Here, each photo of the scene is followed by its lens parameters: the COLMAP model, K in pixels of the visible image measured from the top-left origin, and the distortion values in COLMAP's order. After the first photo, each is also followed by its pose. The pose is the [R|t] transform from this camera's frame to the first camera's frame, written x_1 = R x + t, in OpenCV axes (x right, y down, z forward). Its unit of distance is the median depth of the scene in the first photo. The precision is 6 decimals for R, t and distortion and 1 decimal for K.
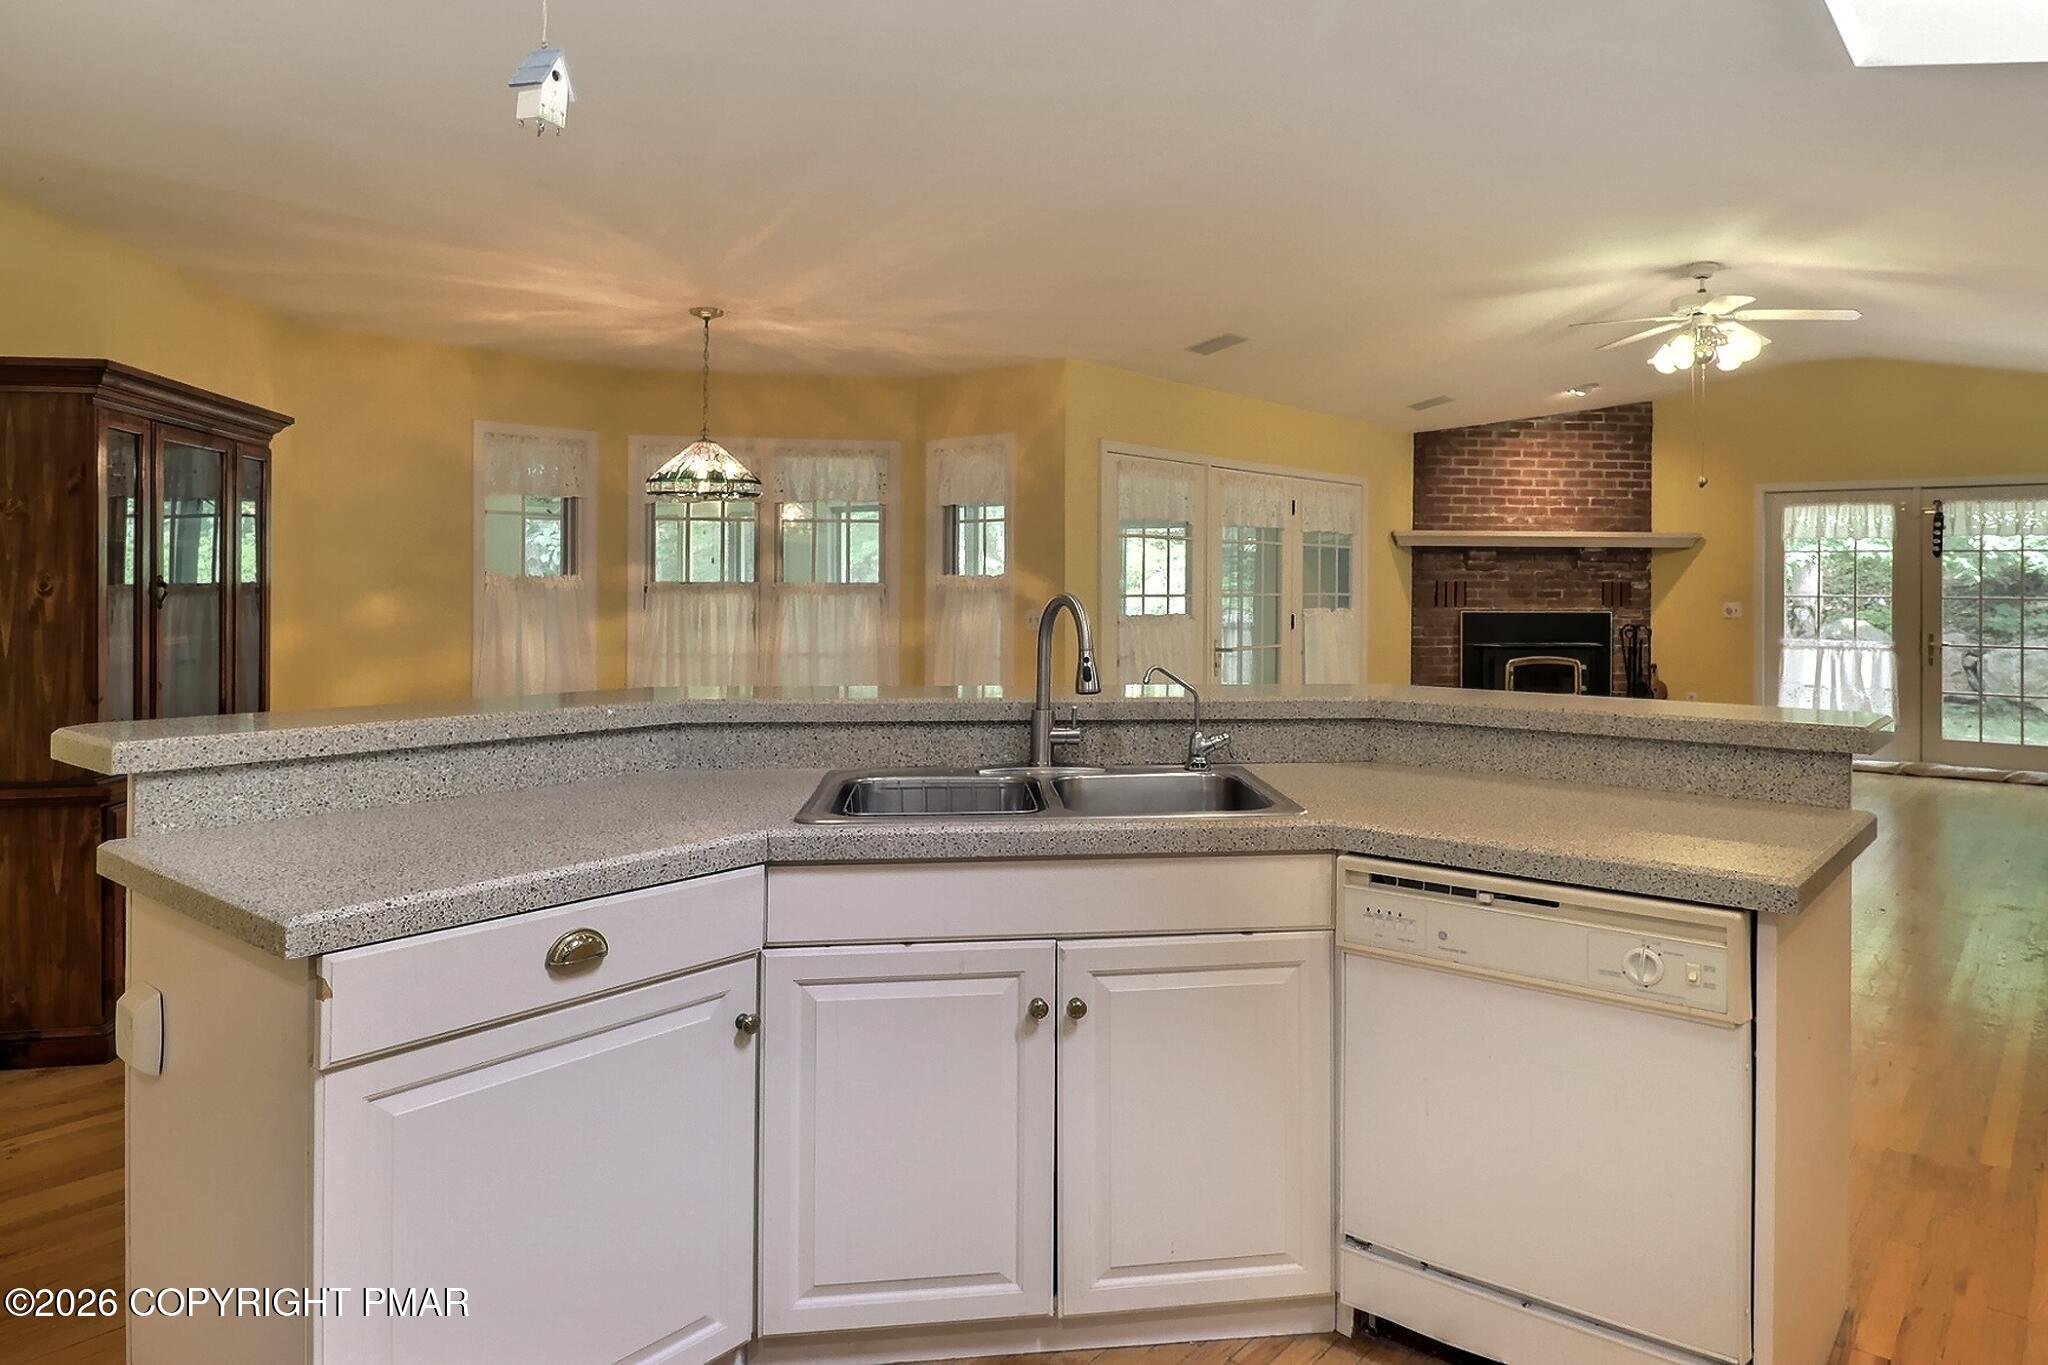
lens RADIAL K [[1160.2, 0, 1060.4], [0, 1160.2, 567.4], [0, 0, 1]] dist [-0.000936, -0.002466]
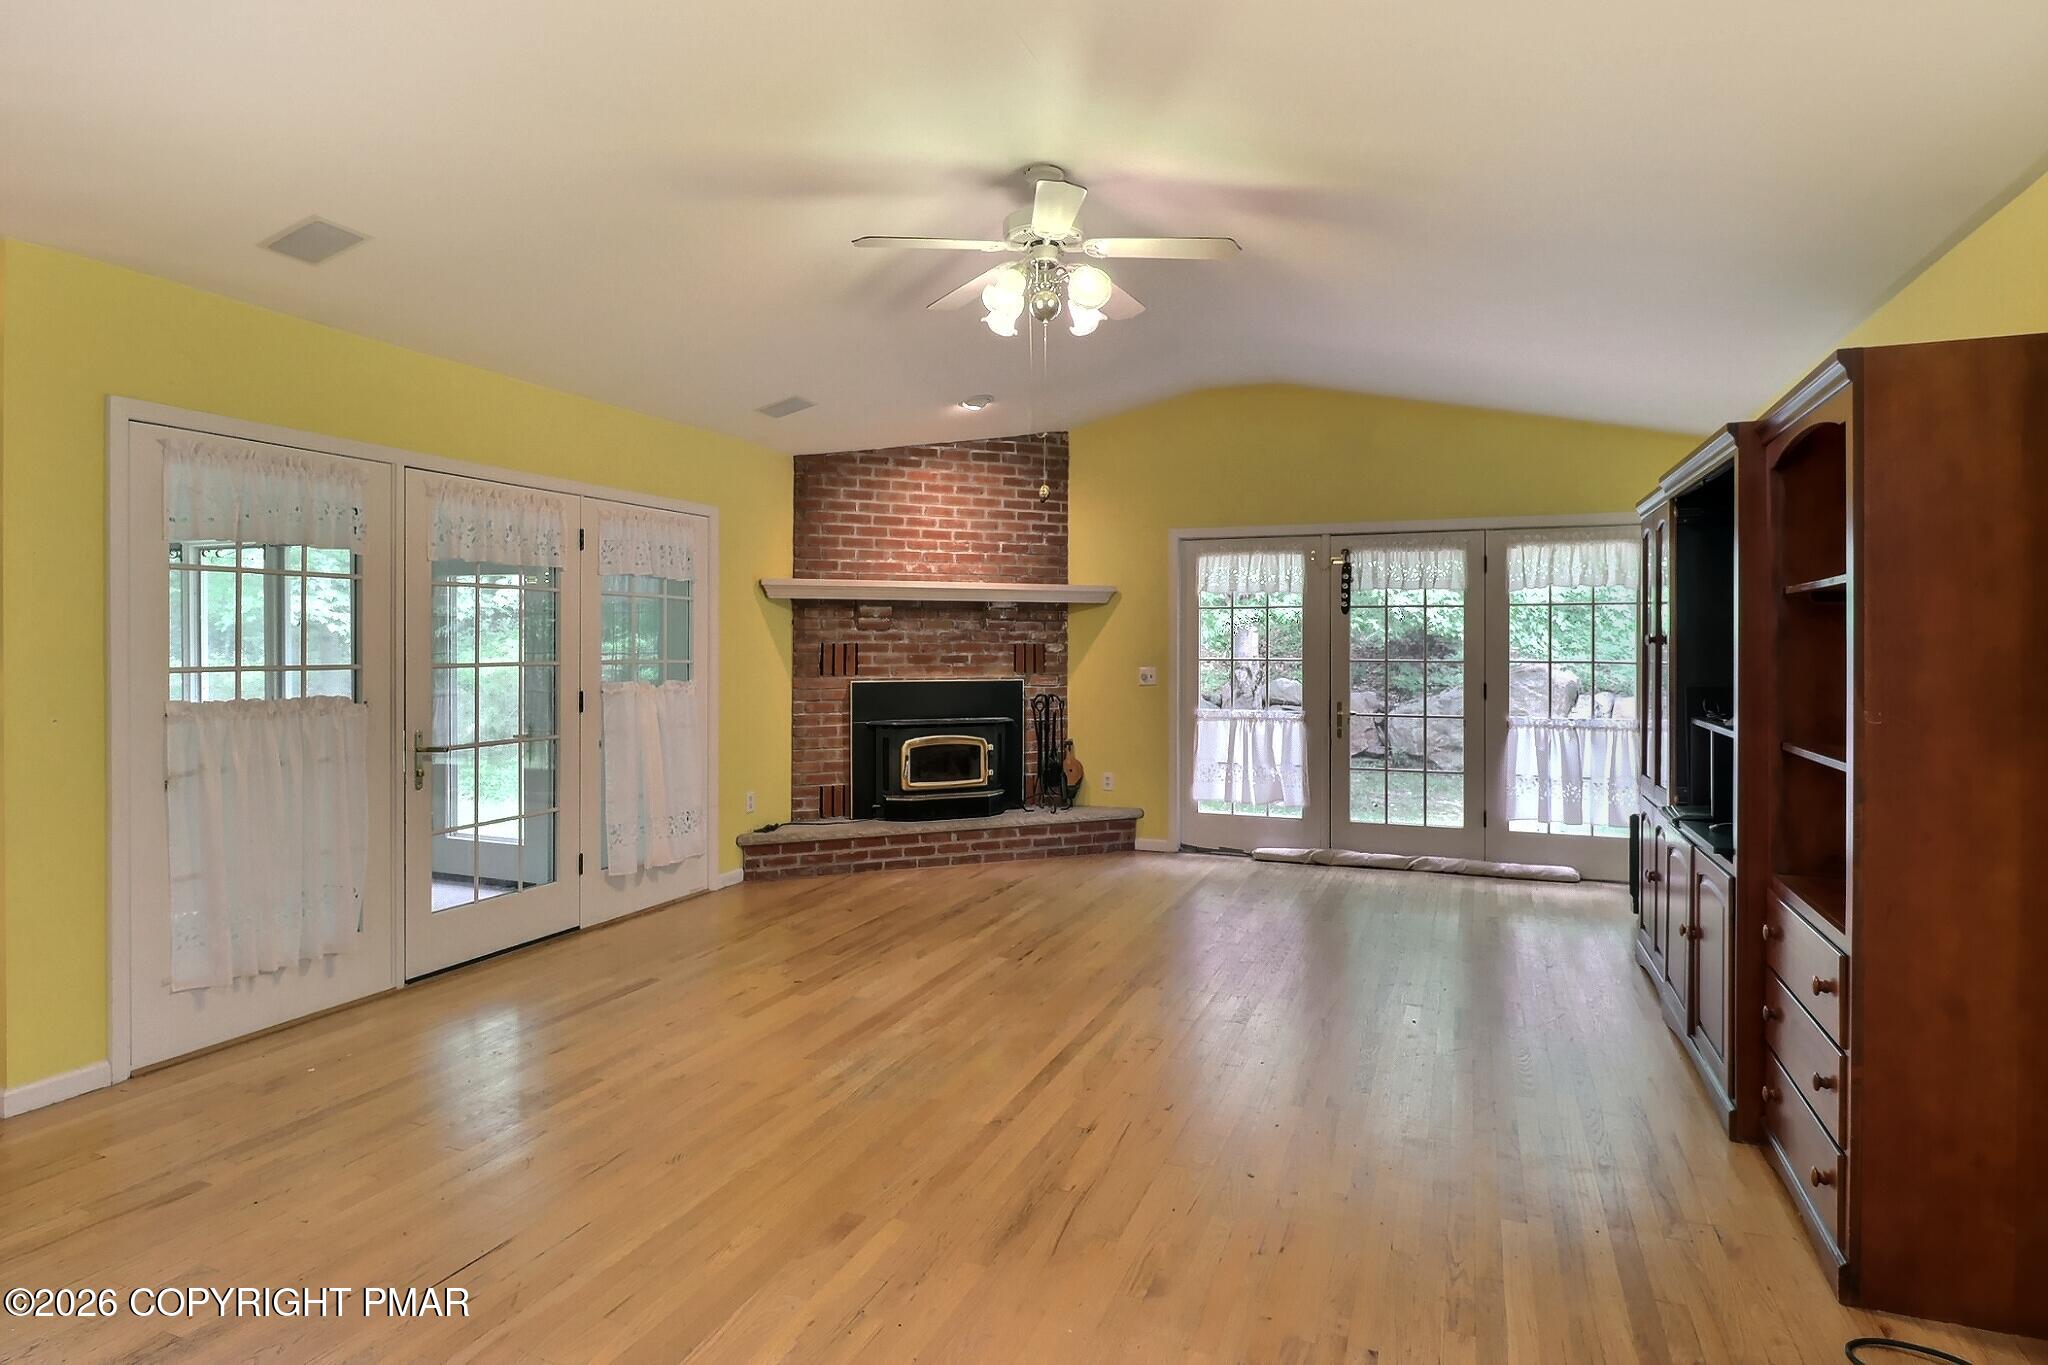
lens RADIAL K [[1147.7, 0, 1021.6], [0, 1147.7, 637.3], [0, 0, 1]] dist [-0.001454, -0.001988]
pose [[0.935243, -0.001533, 0.354004, 0.178479], [-0.000418, 0.999985, 0.005433, 0.003316], [-0.354007, -0.005229, 0.935228, 0.222407]]
